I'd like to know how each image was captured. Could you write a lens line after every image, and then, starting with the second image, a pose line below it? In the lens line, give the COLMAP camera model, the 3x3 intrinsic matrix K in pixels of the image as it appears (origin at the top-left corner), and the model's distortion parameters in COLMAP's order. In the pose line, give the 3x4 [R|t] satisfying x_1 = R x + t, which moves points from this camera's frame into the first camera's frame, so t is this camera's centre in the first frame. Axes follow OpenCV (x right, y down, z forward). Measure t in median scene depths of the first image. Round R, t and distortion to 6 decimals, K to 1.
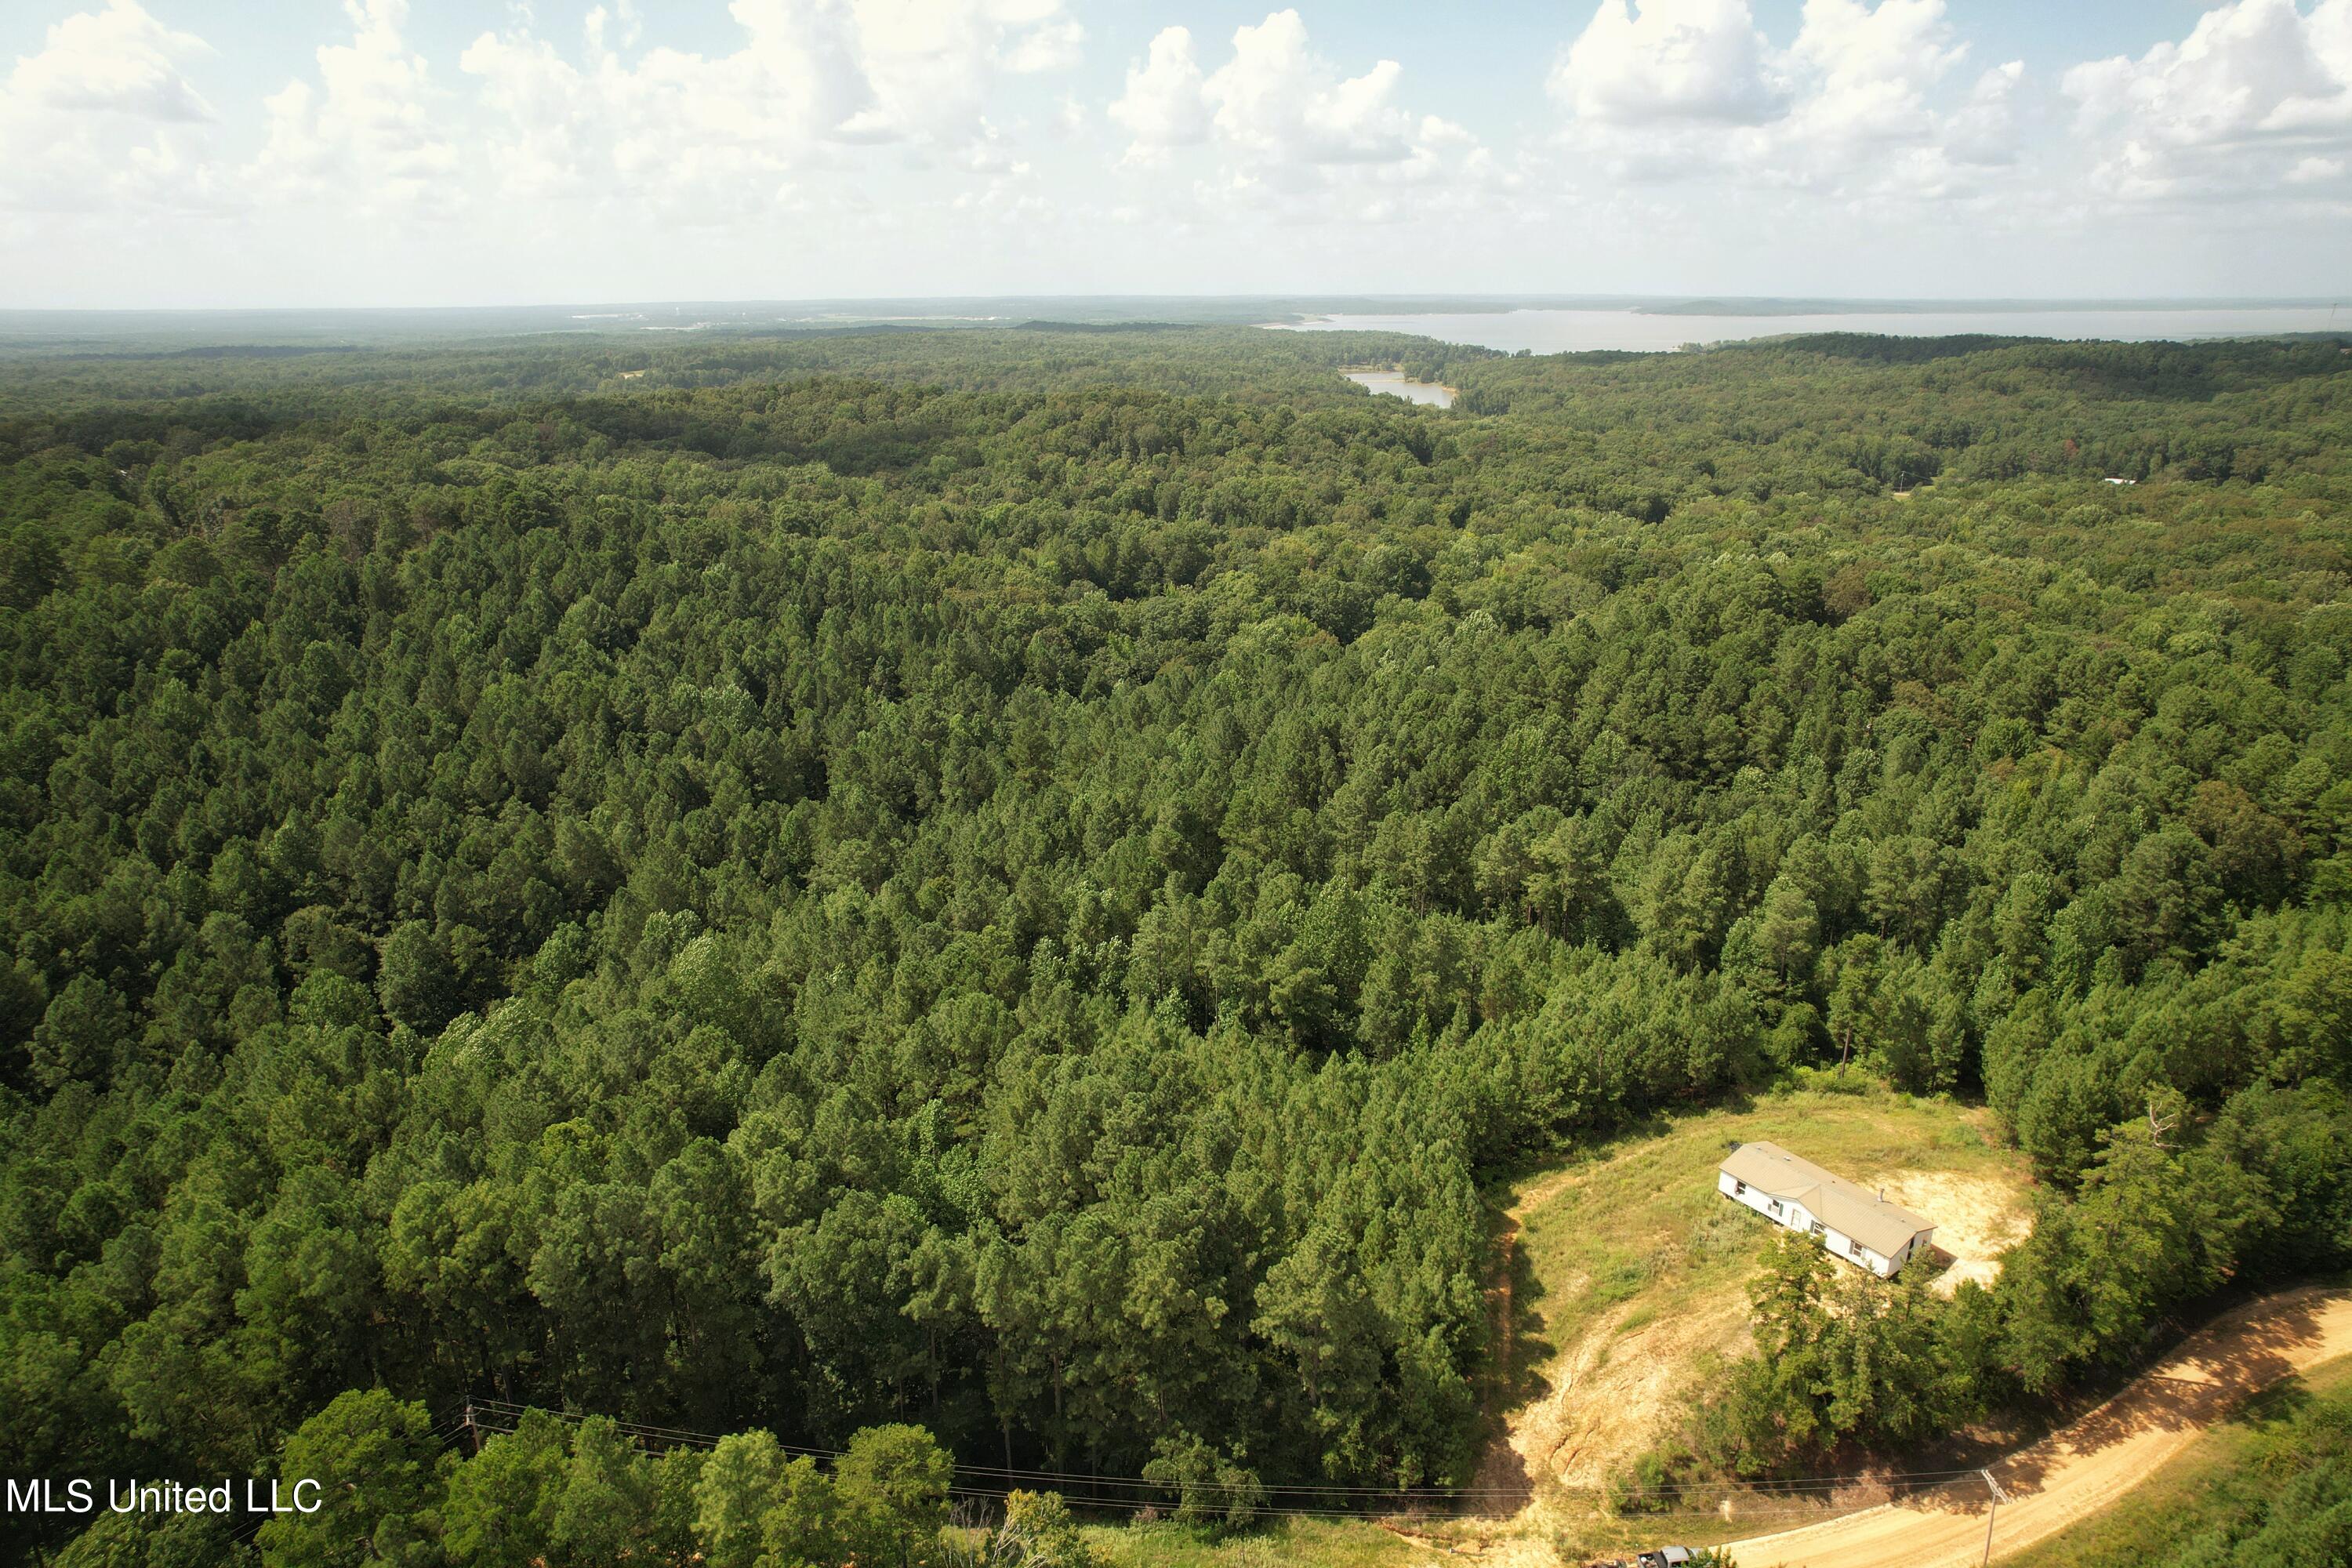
lens RADIAL K [[1508.7, 0, 1183.5], [0, 1508.7, 795.3], [0, 0, 1]] dist [-0.077800, 0.072560]
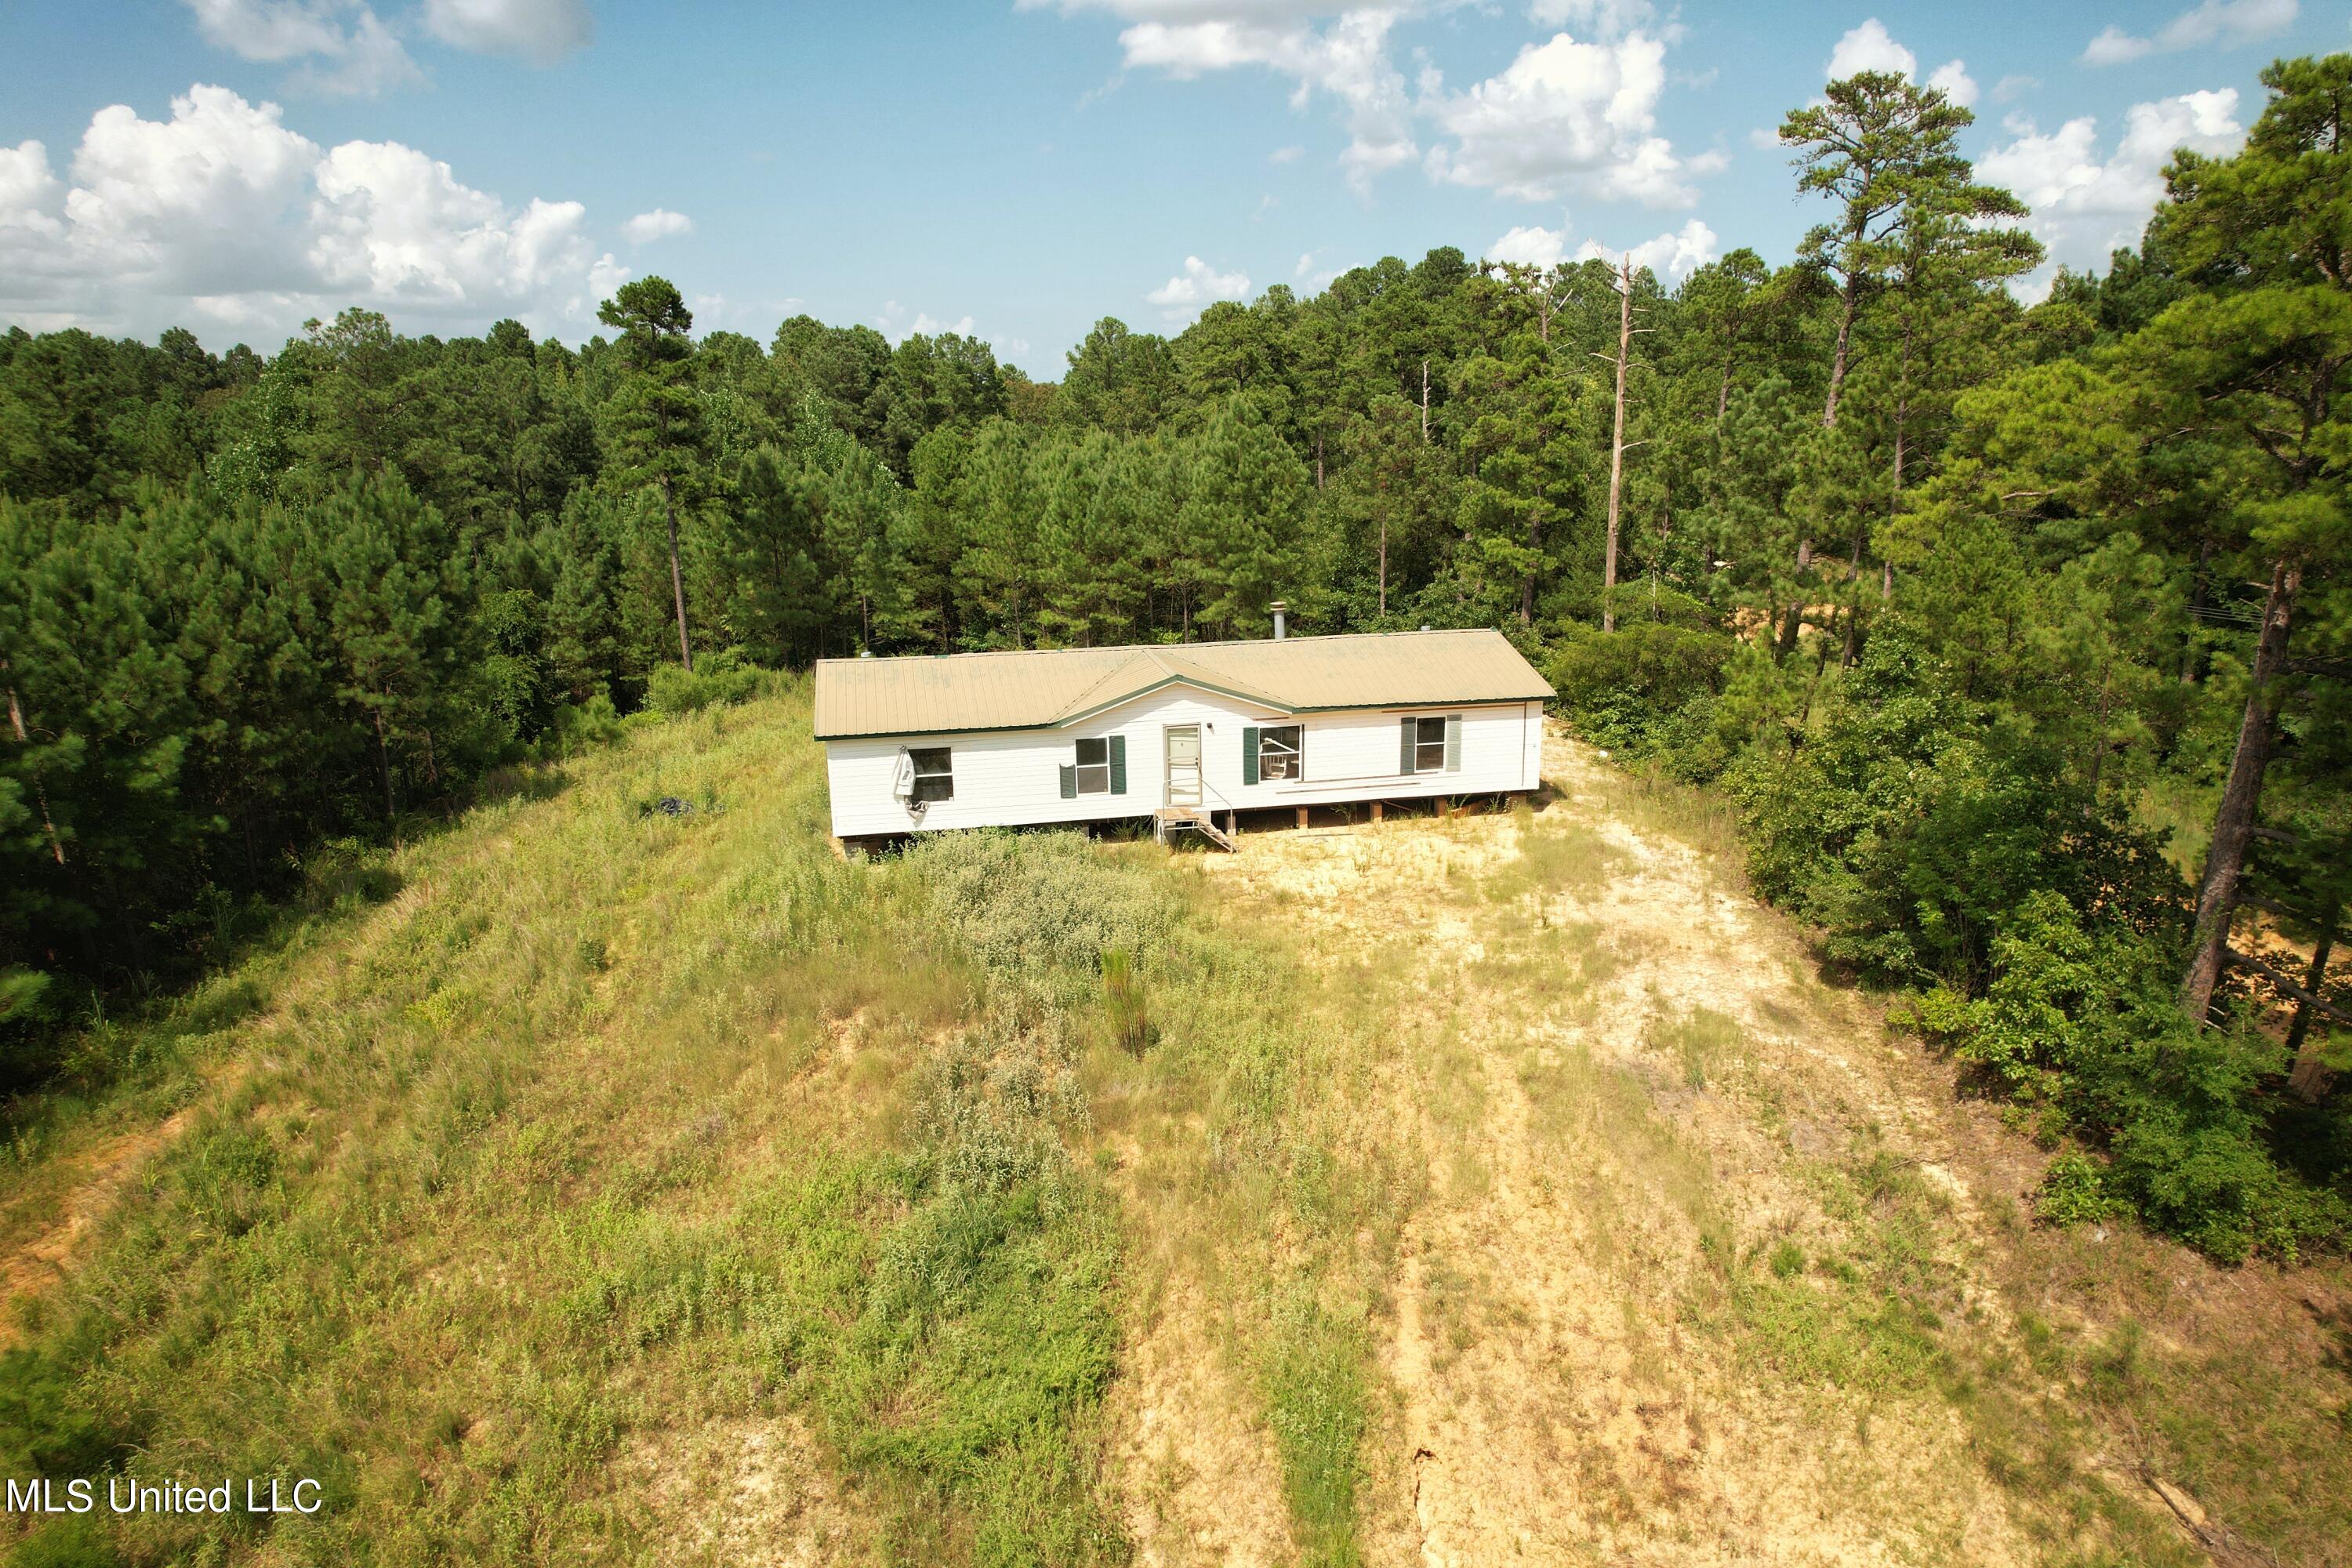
lens RADIAL K [[1508.7, 0, 1183.5], [0, 1508.7, 795.3], [0, 0, 1]] dist [-0.077800, 0.072560]
pose [[0.407542, -0.232900, 0.882987, 0.164316], [0.314146, 0.943671, 0.103912, 0.242430], [-0.857450, 0.235039, 0.457750, 0.812202]]
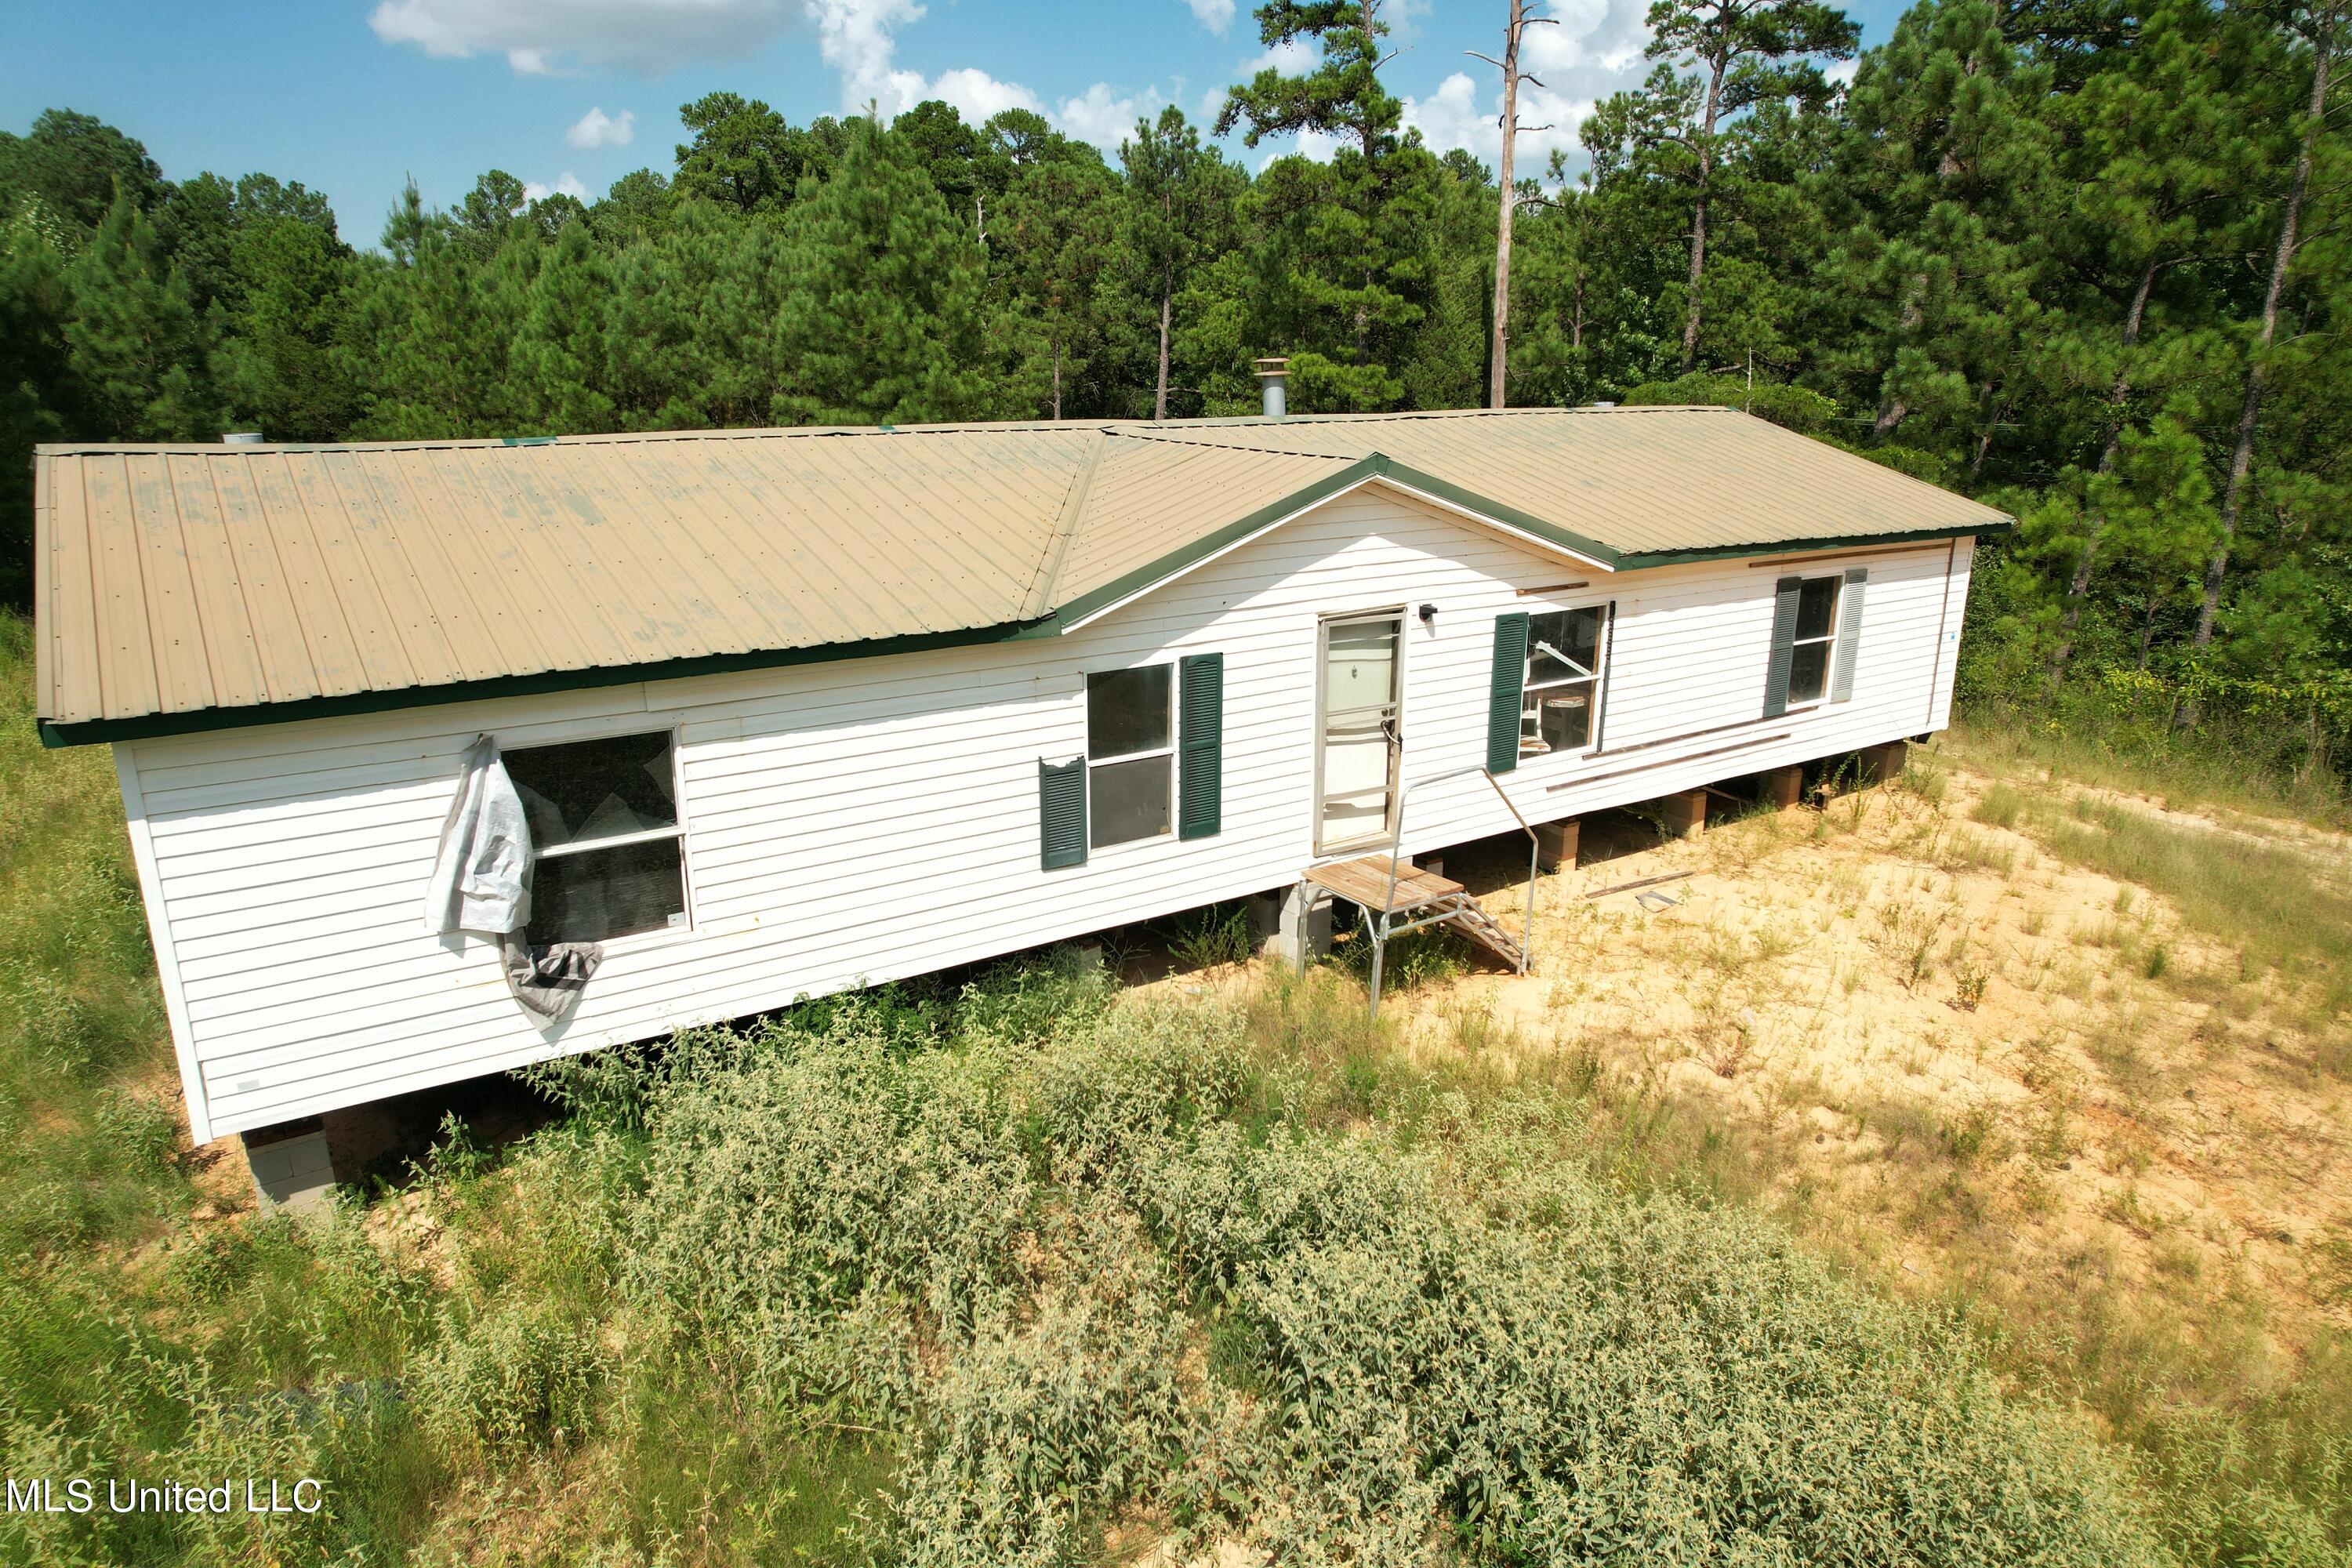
lens RADIAL K [[1508.7, 0, 1183.5], [0, 1508.7, 795.3], [0, 0, 1]] dist [-0.077800, 0.072560]
pose [[0.025146, -0.279665, 0.959768, 0.299571], [0.324532, 0.910358, 0.256765, 0.241909], [-0.945540, 0.305019, 0.113653, 0.923062]]
